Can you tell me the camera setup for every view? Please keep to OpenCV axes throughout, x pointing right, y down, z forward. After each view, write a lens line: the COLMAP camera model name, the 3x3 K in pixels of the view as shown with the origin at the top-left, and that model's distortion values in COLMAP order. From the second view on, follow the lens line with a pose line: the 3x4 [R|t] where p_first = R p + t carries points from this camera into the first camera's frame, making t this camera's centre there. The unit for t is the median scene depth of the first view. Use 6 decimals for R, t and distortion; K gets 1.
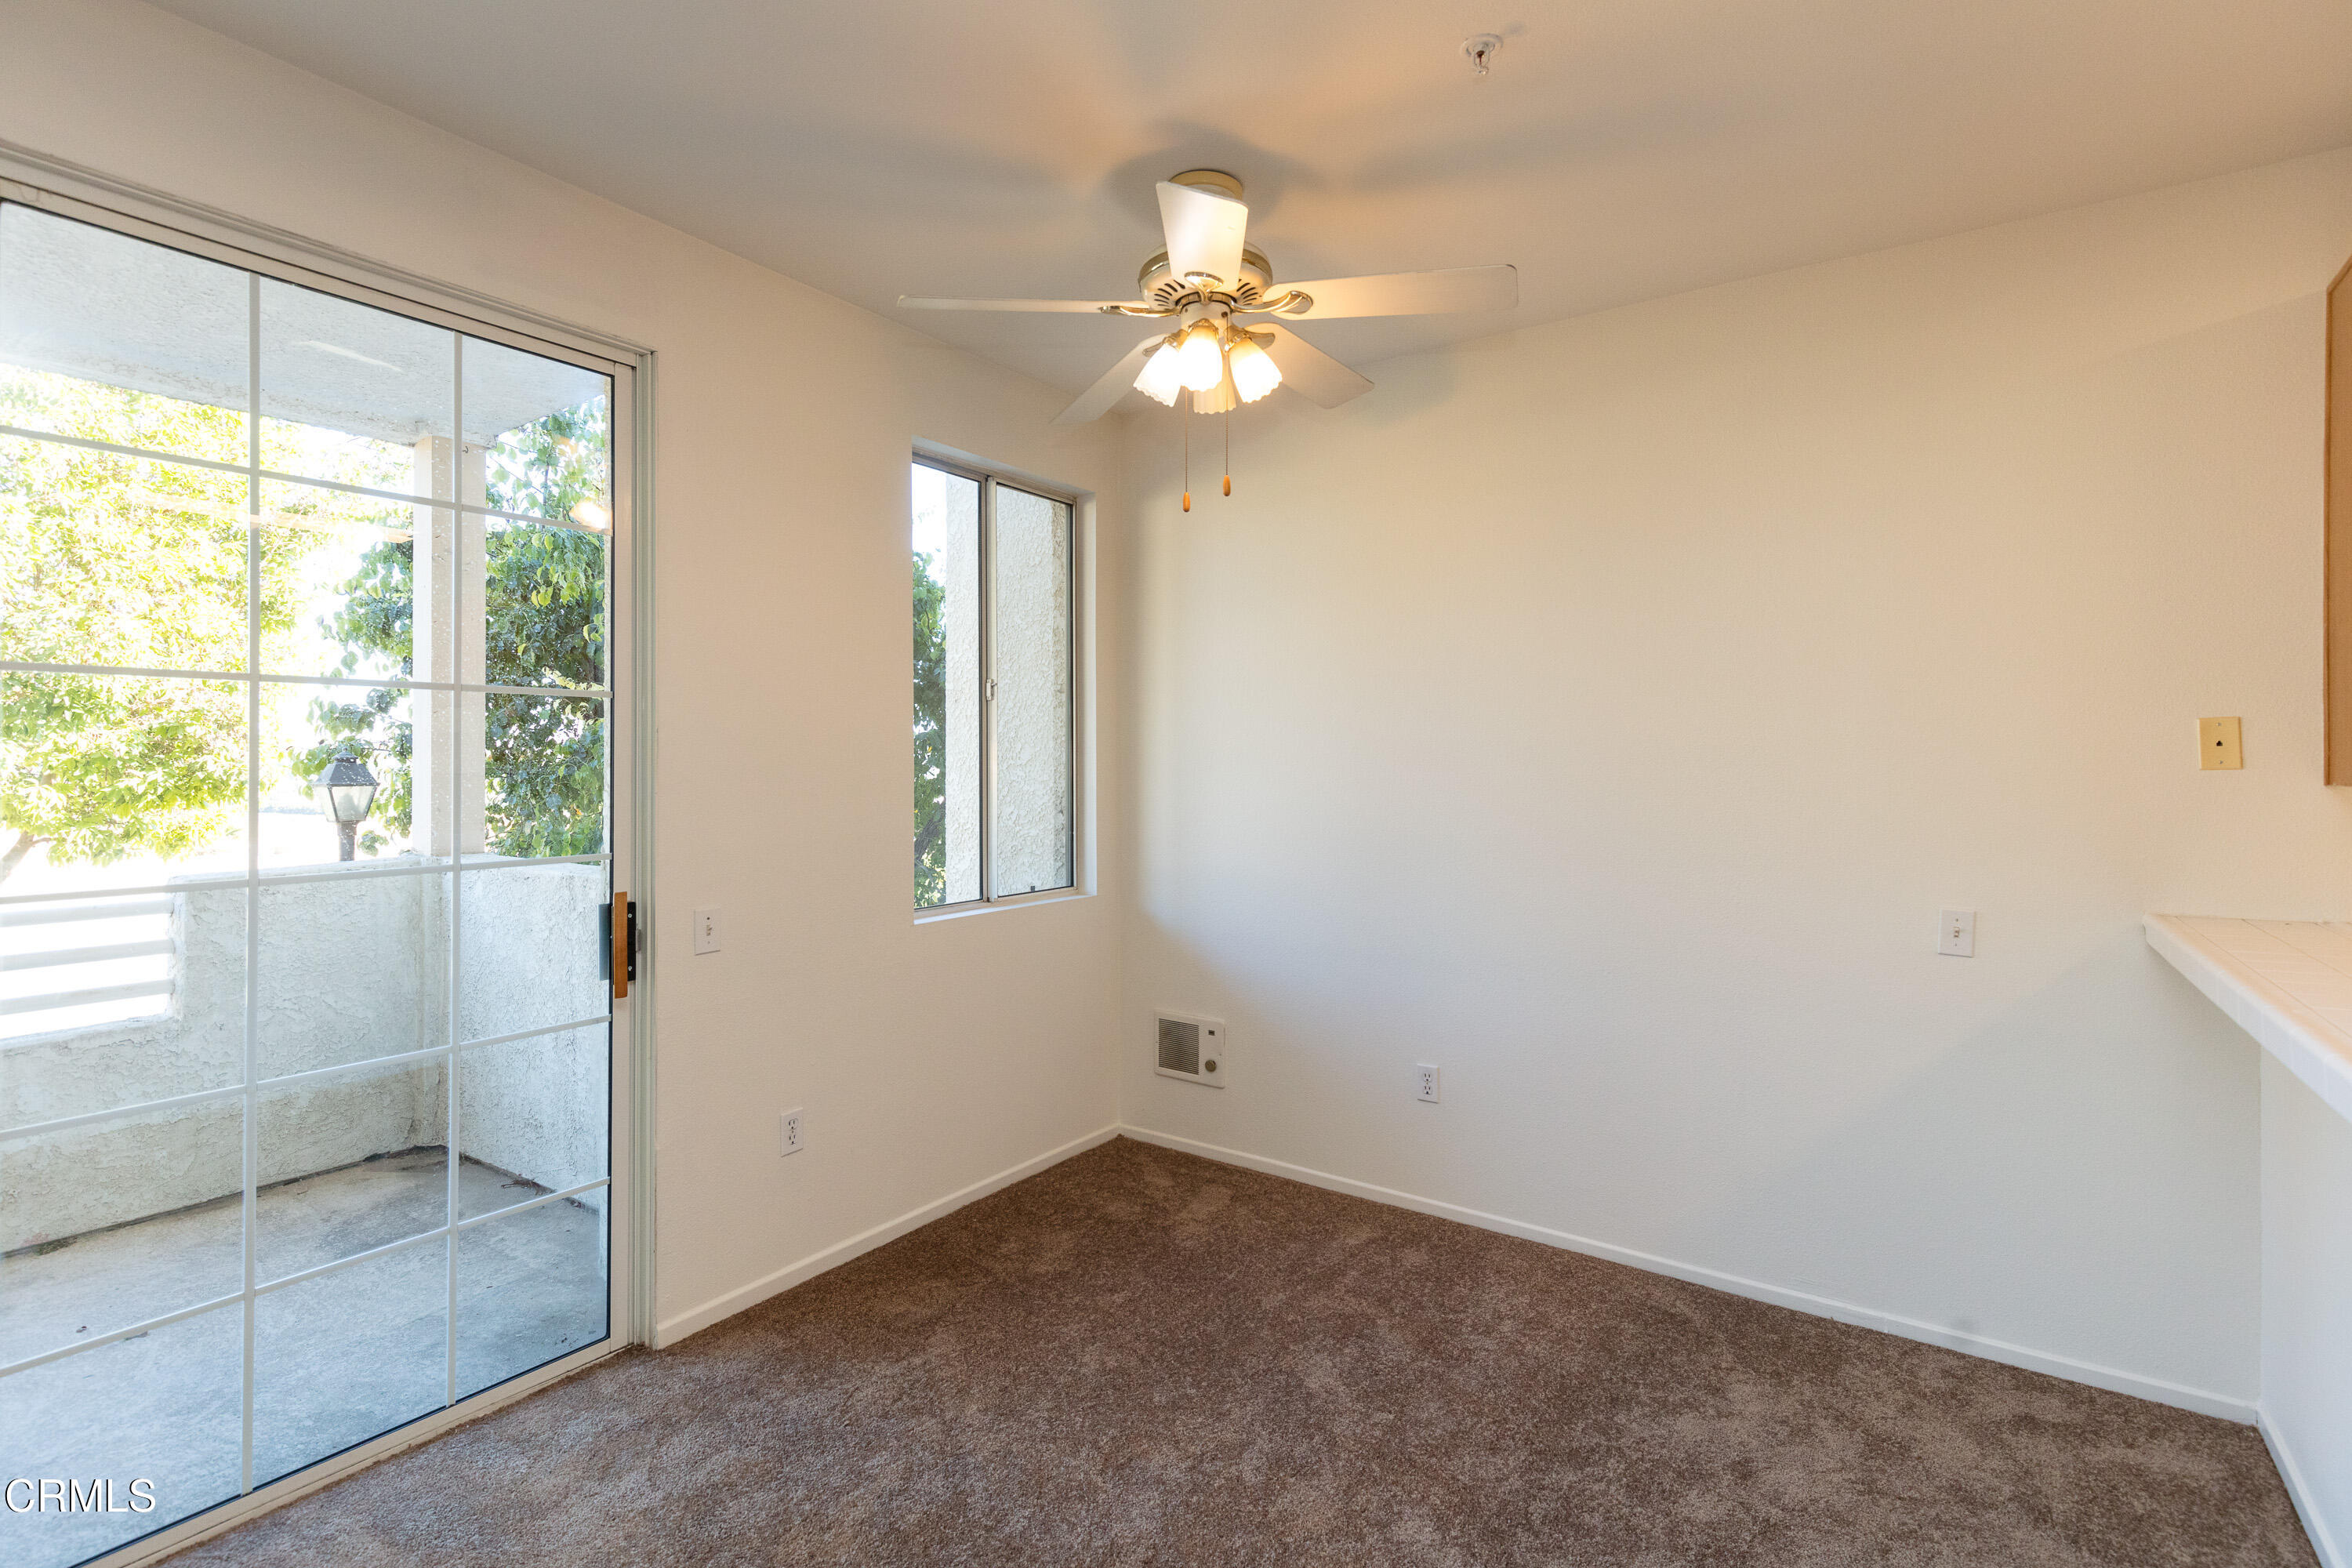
lens RADIAL K [[1055.4, 0, 1175.3], [0, 1055.4, 767.2], [0, 0, 1]] dist [0.000680, 0.000664]
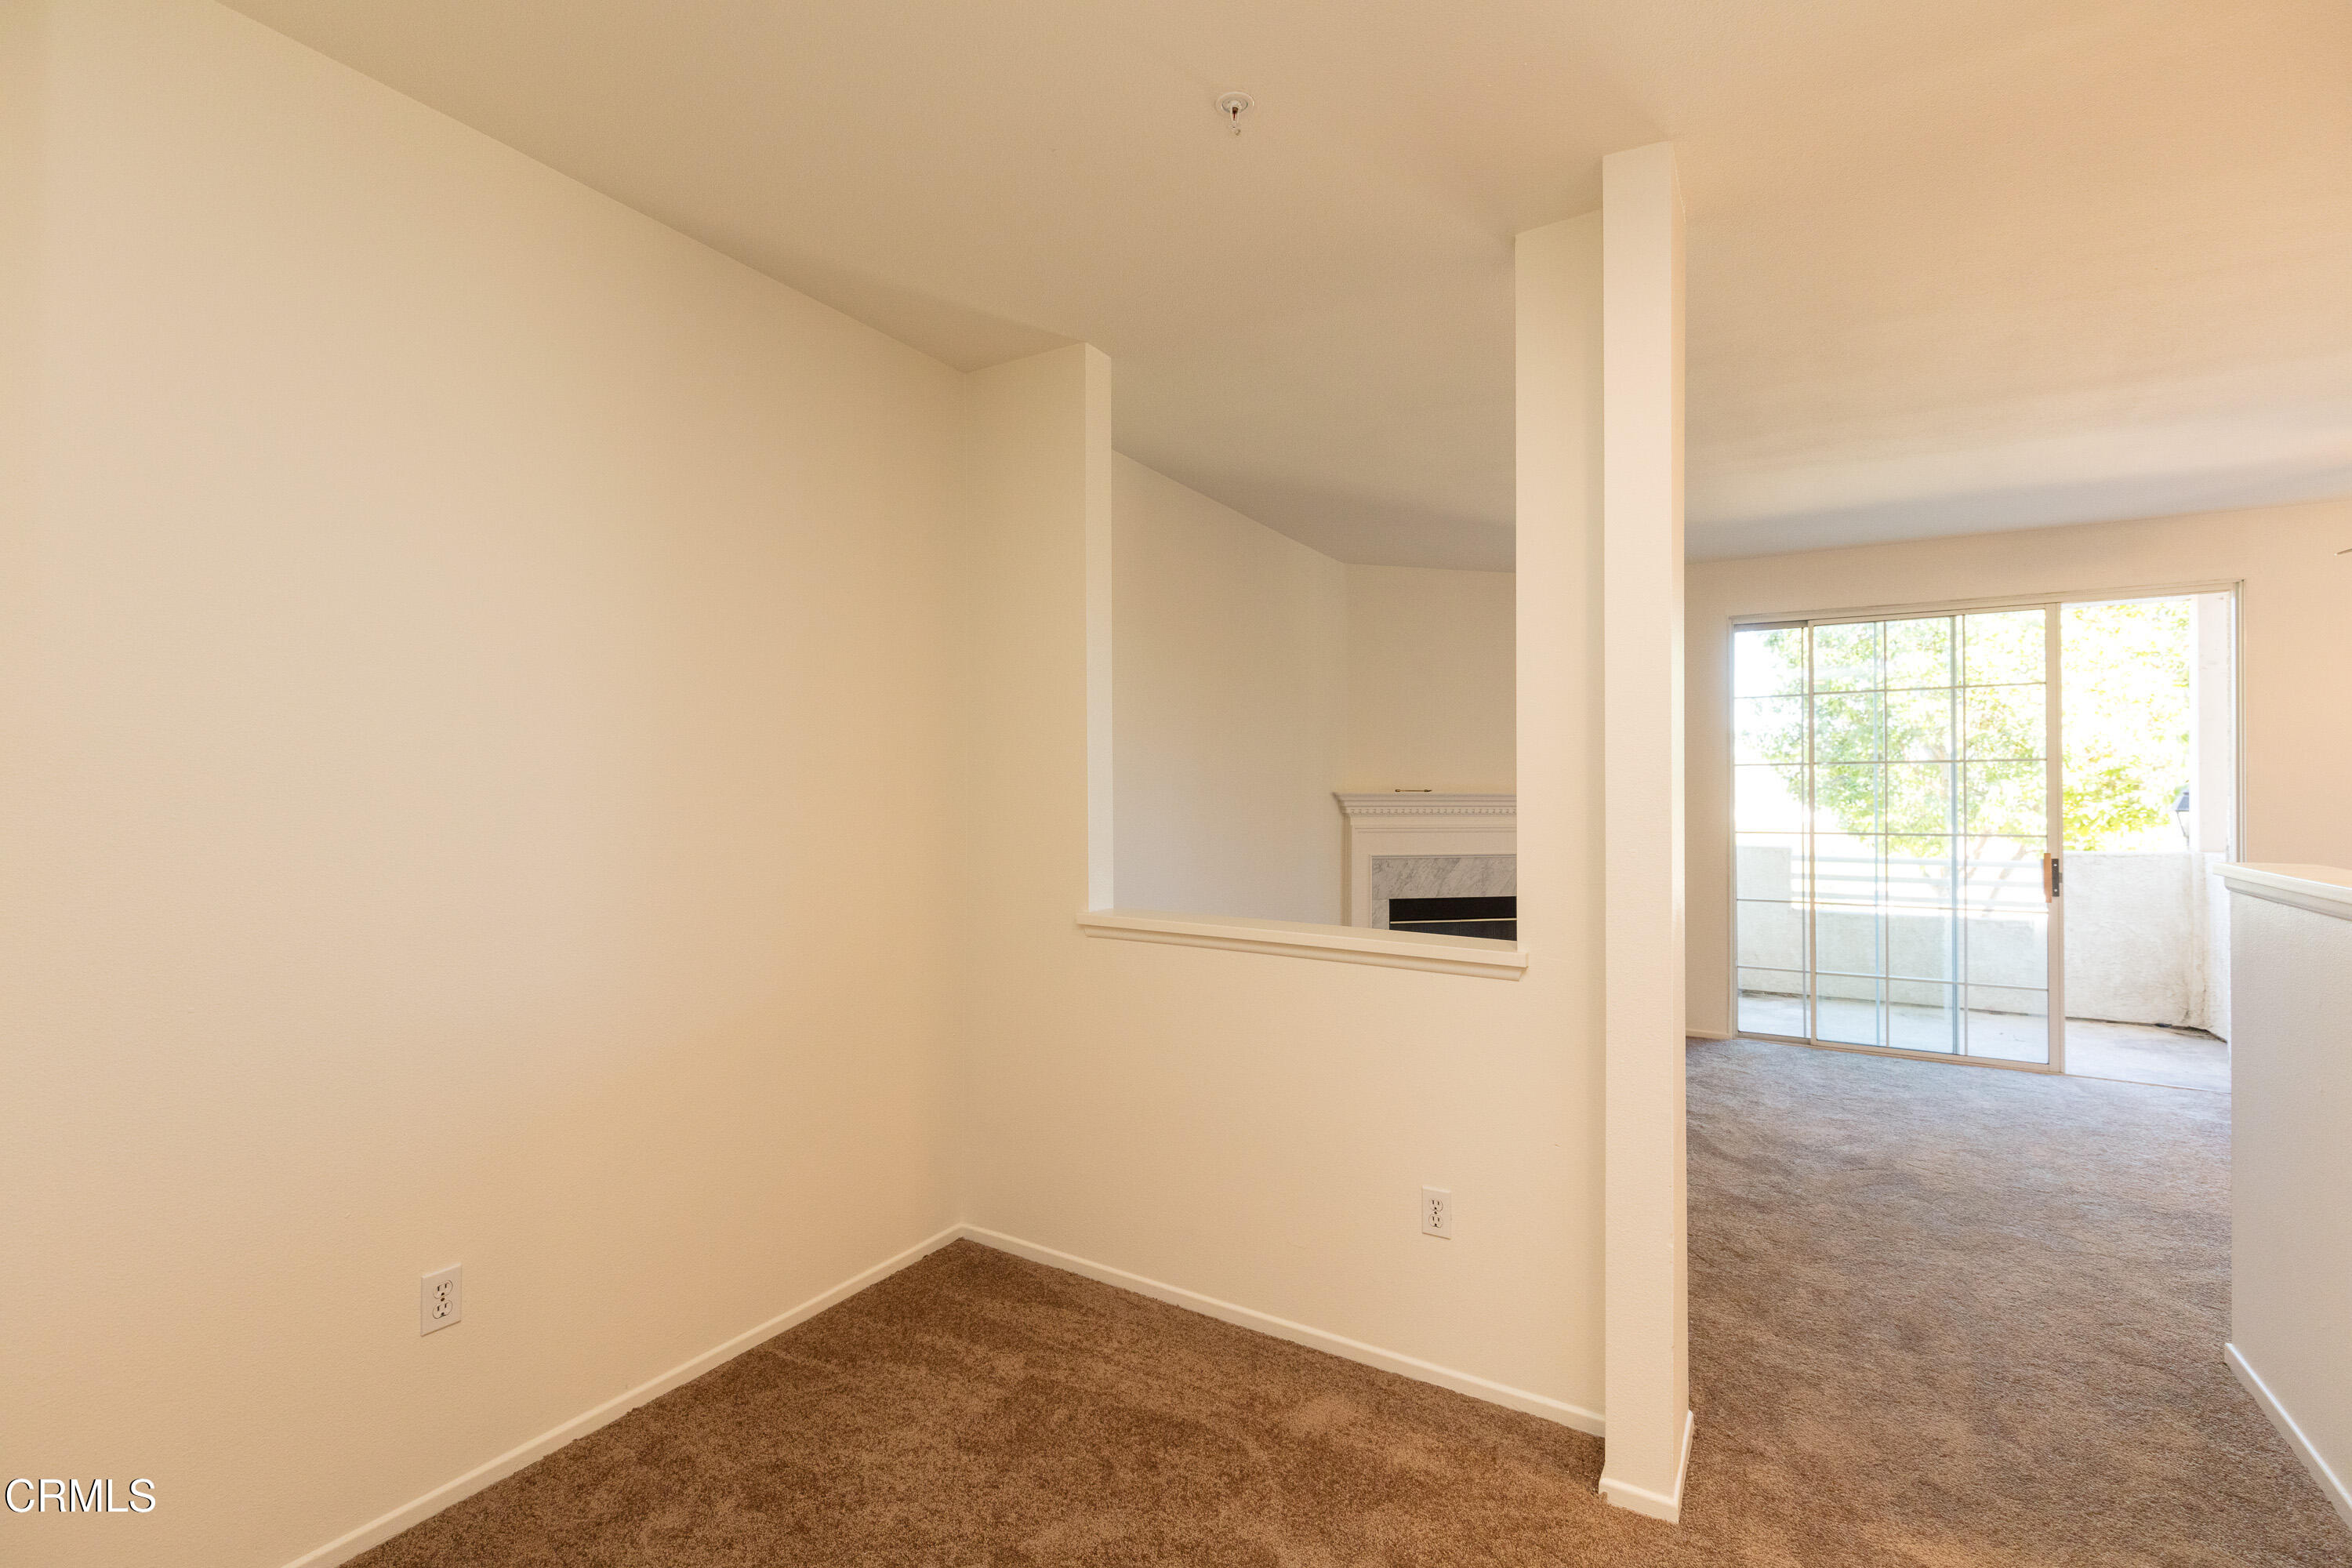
lens RADIAL K [[1055.4, 0, 1169.5], [0, 1055.4, 784.2], [0, 0, 1]] dist [0.000680, 0.000664]
pose [[0.051846, -0.006277, -0.998635, 0.299467], [-0.009999, 0.999927, -0.006804, 0.001195], [0.998605, 0.010338, 0.051780, -0.241675]]
